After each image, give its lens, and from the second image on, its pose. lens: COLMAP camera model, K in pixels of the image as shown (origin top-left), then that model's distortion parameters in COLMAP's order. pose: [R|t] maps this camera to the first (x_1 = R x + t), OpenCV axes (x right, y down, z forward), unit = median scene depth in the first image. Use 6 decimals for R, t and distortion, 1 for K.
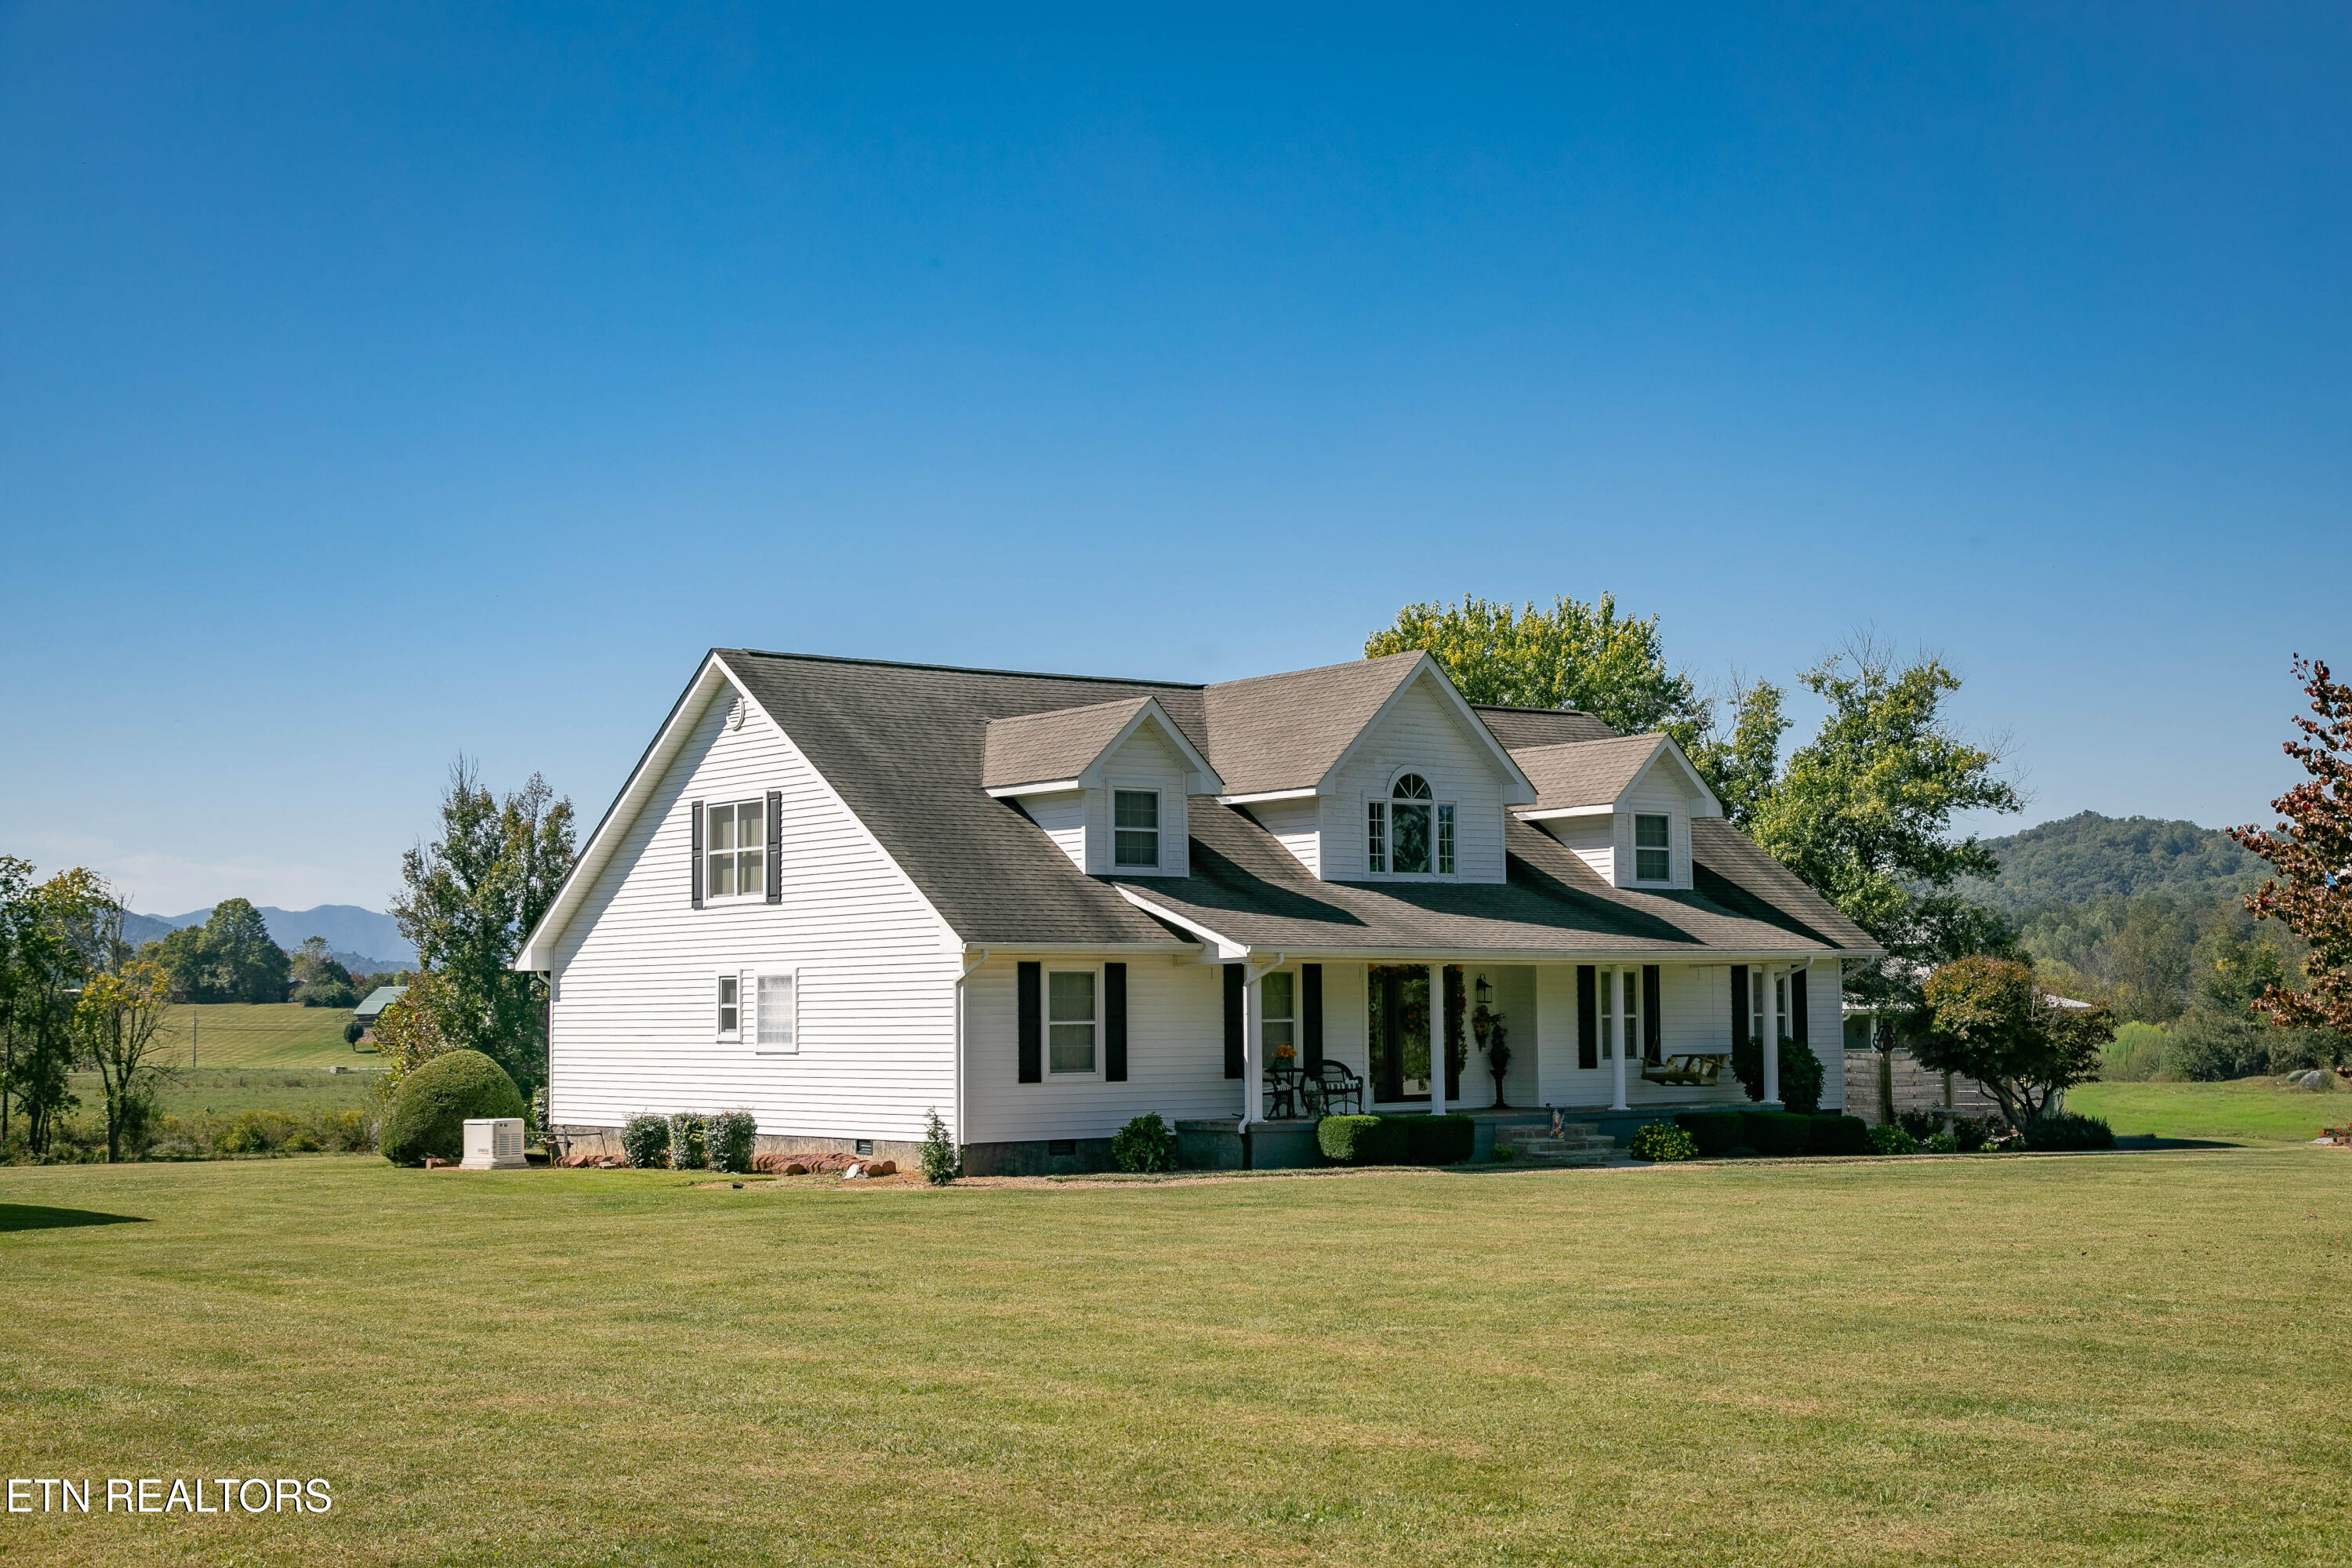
lens RADIAL K [[3007.4, 0, 1176.0], [0, 3007.4, 784.0], [0, 0, 1]] dist [0.027028, -0.034228]
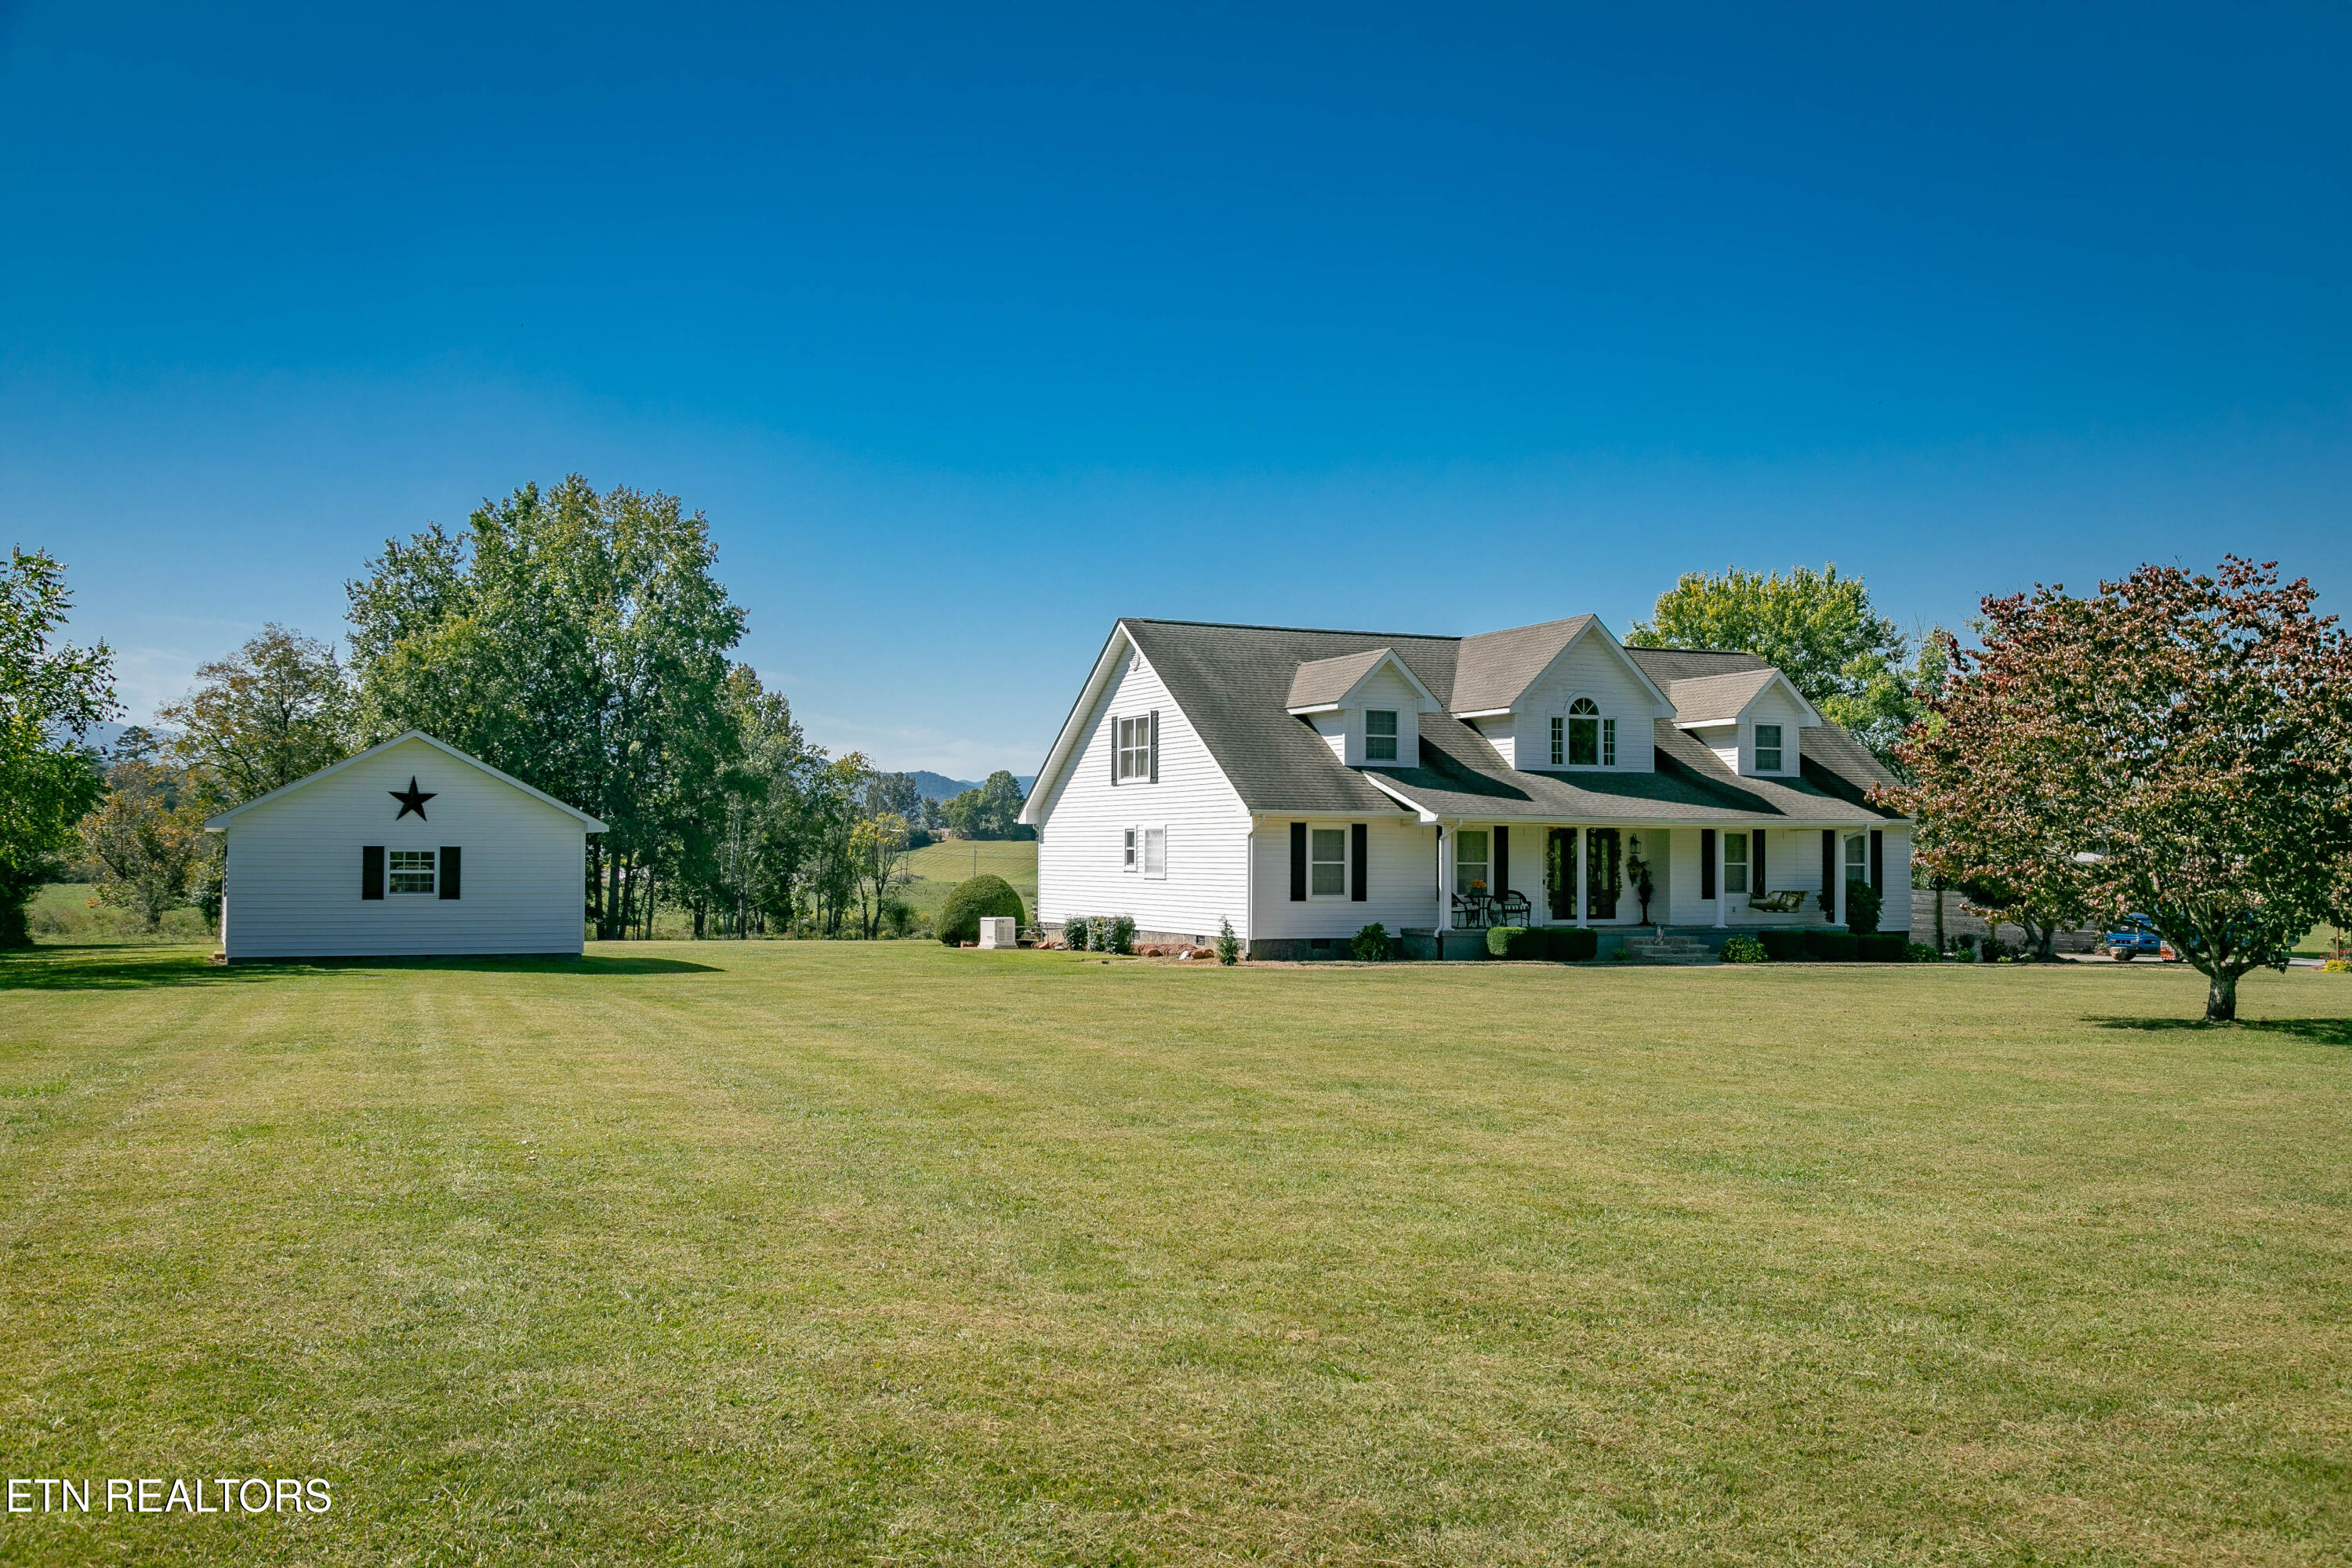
lens RADIAL K [[2128.0, 0, 1176.0], [0, 2128.0, 784.0], [0, 0, 1]] dist [-0.016203, -0.011399]
pose [[0.972250, 0.007153, -0.233833, 0.131779], [0.003086, 0.999053, 0.043393, -0.007277], [0.233922, -0.042910, 0.971308, -0.063420]]
